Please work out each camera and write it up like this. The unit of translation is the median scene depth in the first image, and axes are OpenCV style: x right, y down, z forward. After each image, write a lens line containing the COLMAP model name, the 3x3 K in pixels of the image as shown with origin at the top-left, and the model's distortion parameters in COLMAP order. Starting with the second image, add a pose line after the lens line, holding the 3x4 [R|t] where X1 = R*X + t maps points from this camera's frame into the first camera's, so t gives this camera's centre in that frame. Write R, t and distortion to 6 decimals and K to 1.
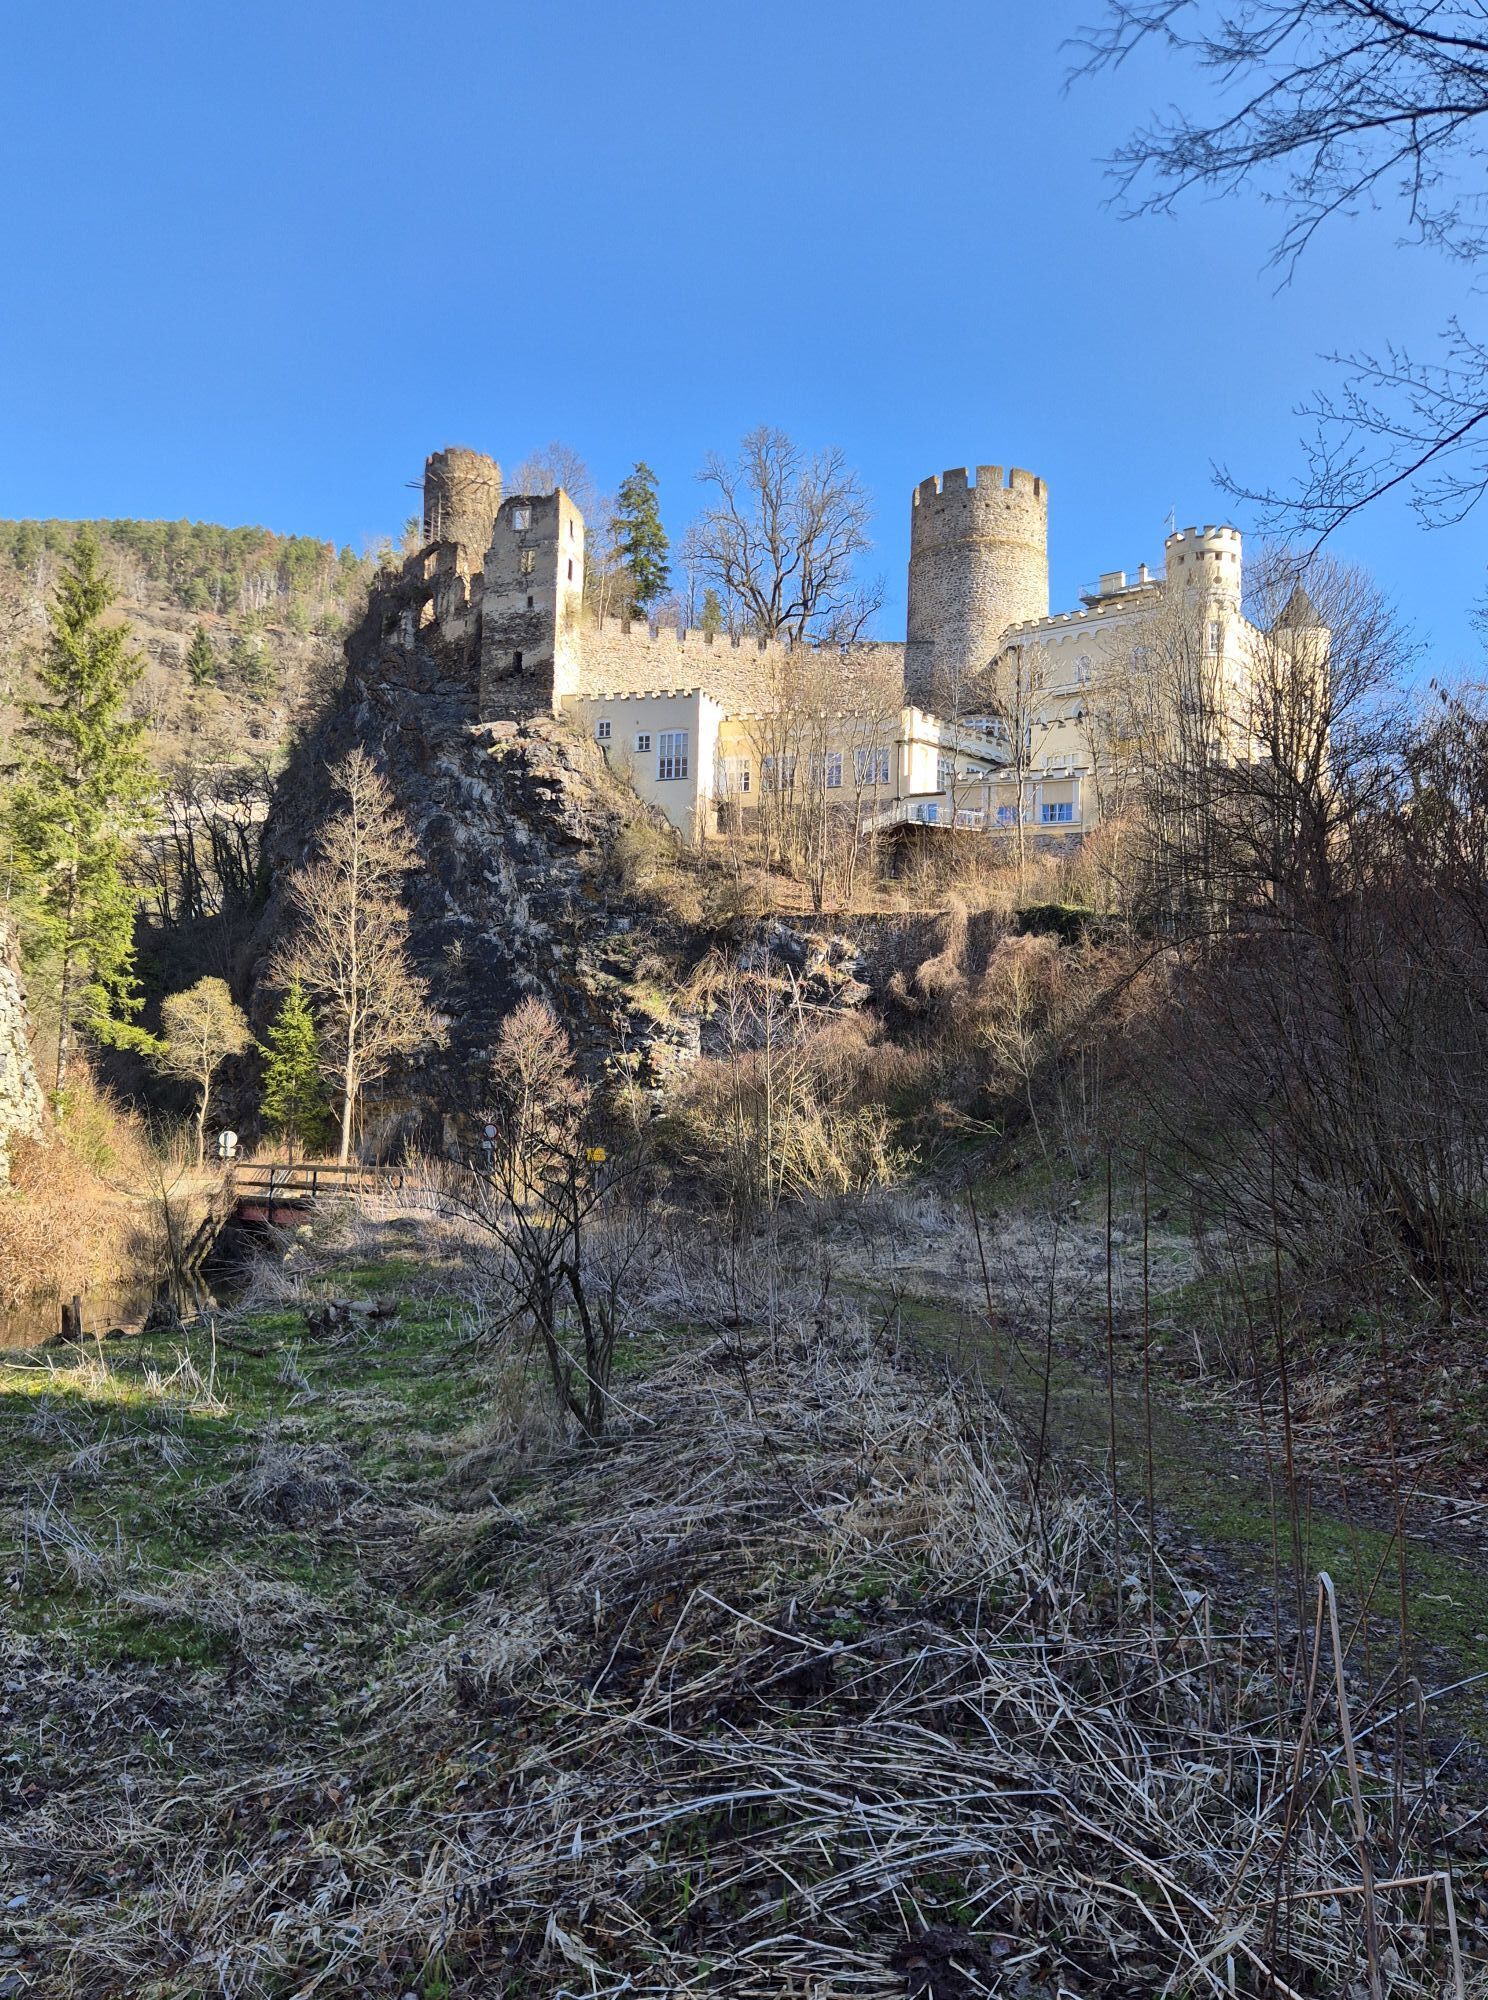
lens RADIAL K [[1555.5, 0, 799.5], [0, 1555.5, 1006.8], [0, 0, 1]] dist [0.057494, -0.002863]
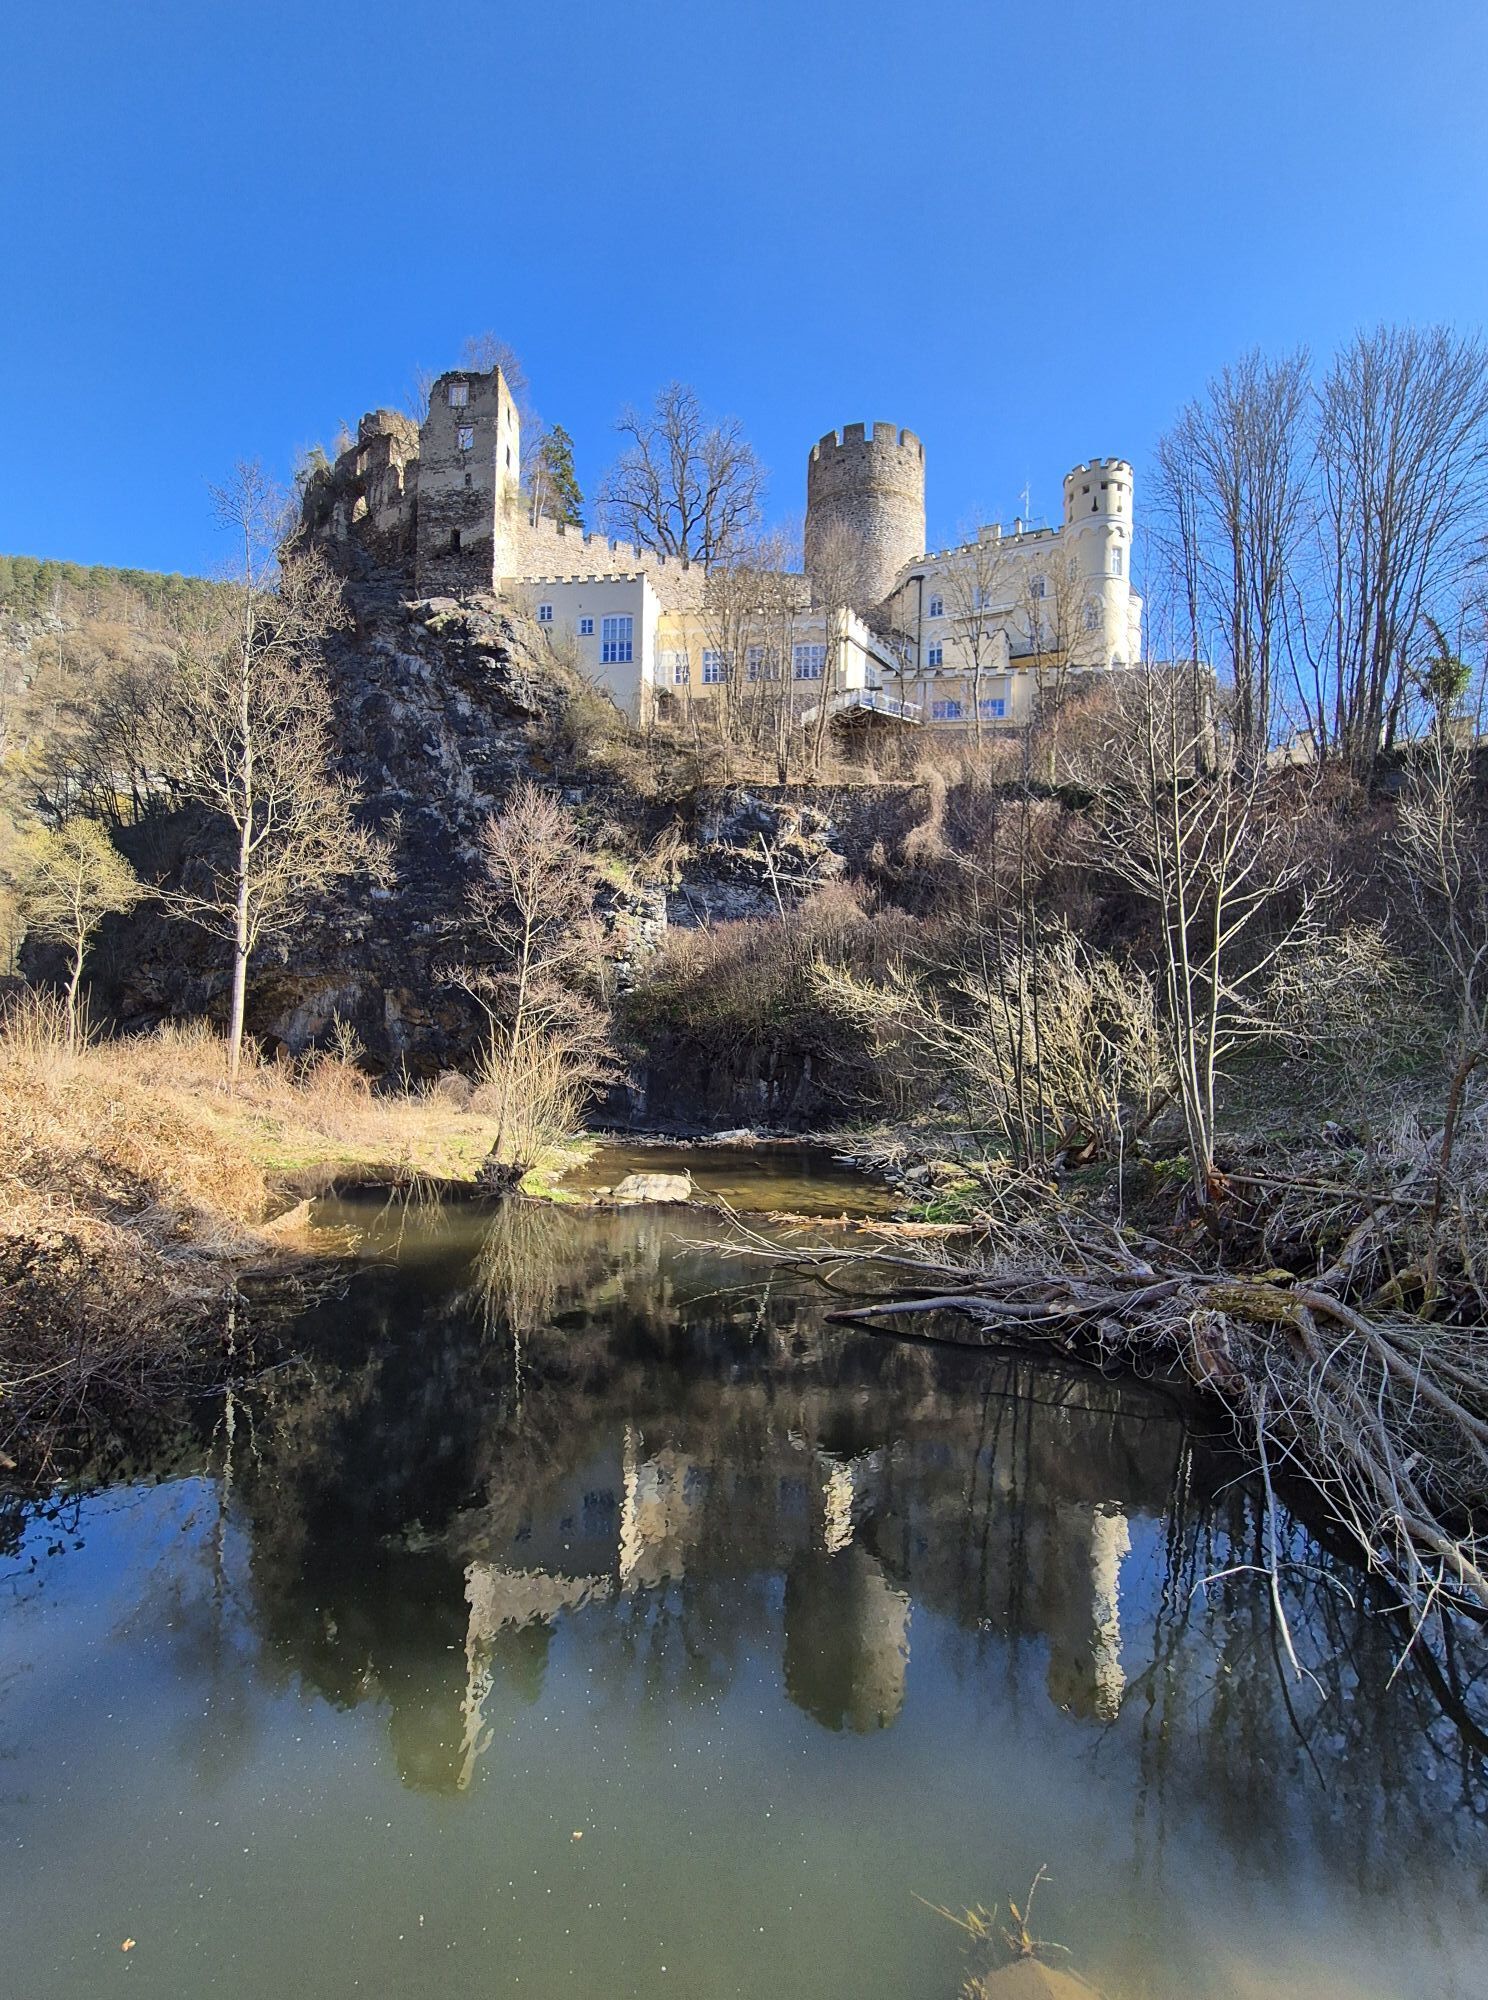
lens RADIAL K [[960.5, 0, 792.4], [0, 960.5, 999.7], [0, 0, 1]] dist [0.000277, 0.000232]
pose [[0.983675, -0.001079, 0.179948, -0.083825], [-0.010871, 0.997799, 0.065410, 0.032087], [-0.179623, -0.066298, 0.981499, 0.357629]]
